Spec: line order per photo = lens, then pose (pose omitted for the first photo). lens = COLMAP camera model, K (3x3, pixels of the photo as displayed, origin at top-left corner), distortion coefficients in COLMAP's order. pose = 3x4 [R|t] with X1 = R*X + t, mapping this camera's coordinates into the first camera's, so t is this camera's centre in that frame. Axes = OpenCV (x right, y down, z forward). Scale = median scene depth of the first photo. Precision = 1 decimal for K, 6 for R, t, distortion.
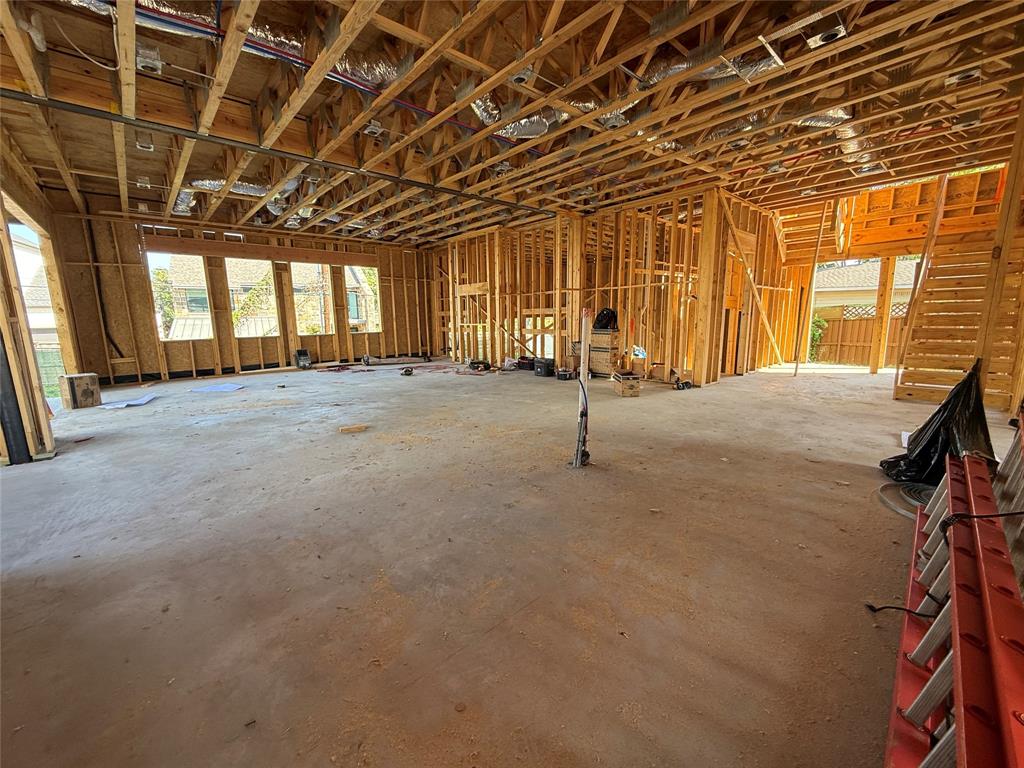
lens RADIAL K [[408.1, 0, 511.7], [0, 408.1, 384.3], [0, 0, 1]] dist [0.002646, 0.000879]
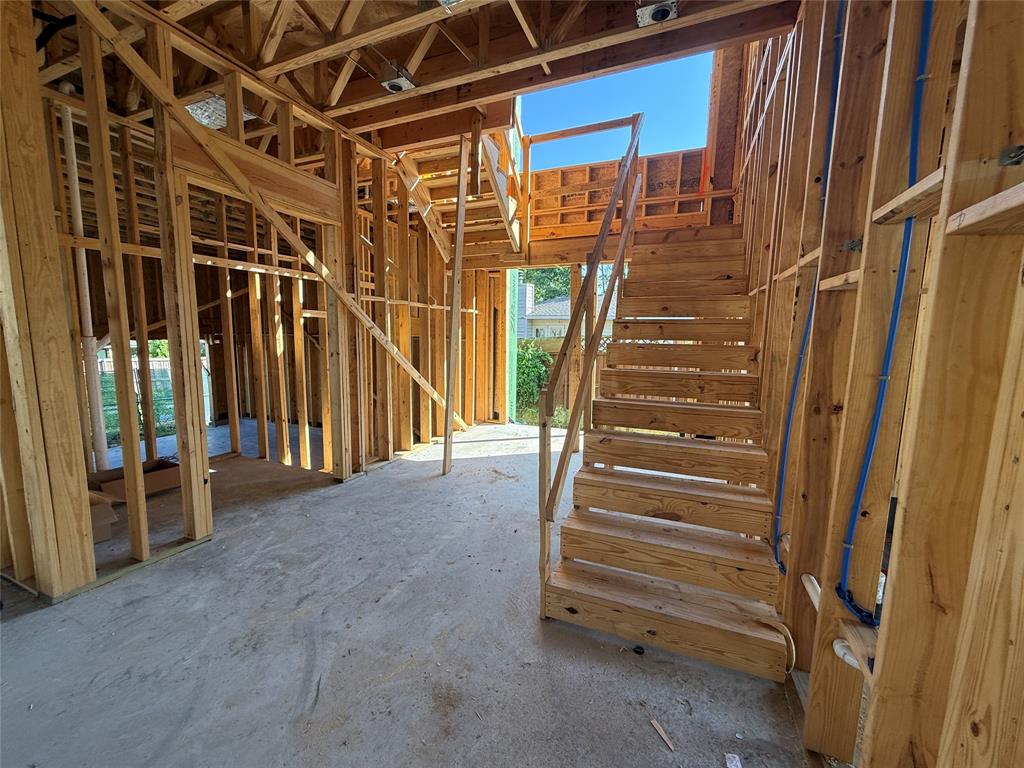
lens RADIAL K [[408.1, 0, 510.4], [0, 408.1, 385.2], [0, 0, 1]] dist [0.002646, 0.000879]
pose [[0.904653, -0.022568, 0.425552, 0.578687], [0.041784, 0.998482, -0.035874, -0.115981], [-0.424097, 0.050235, 0.904223, 0.518903]]
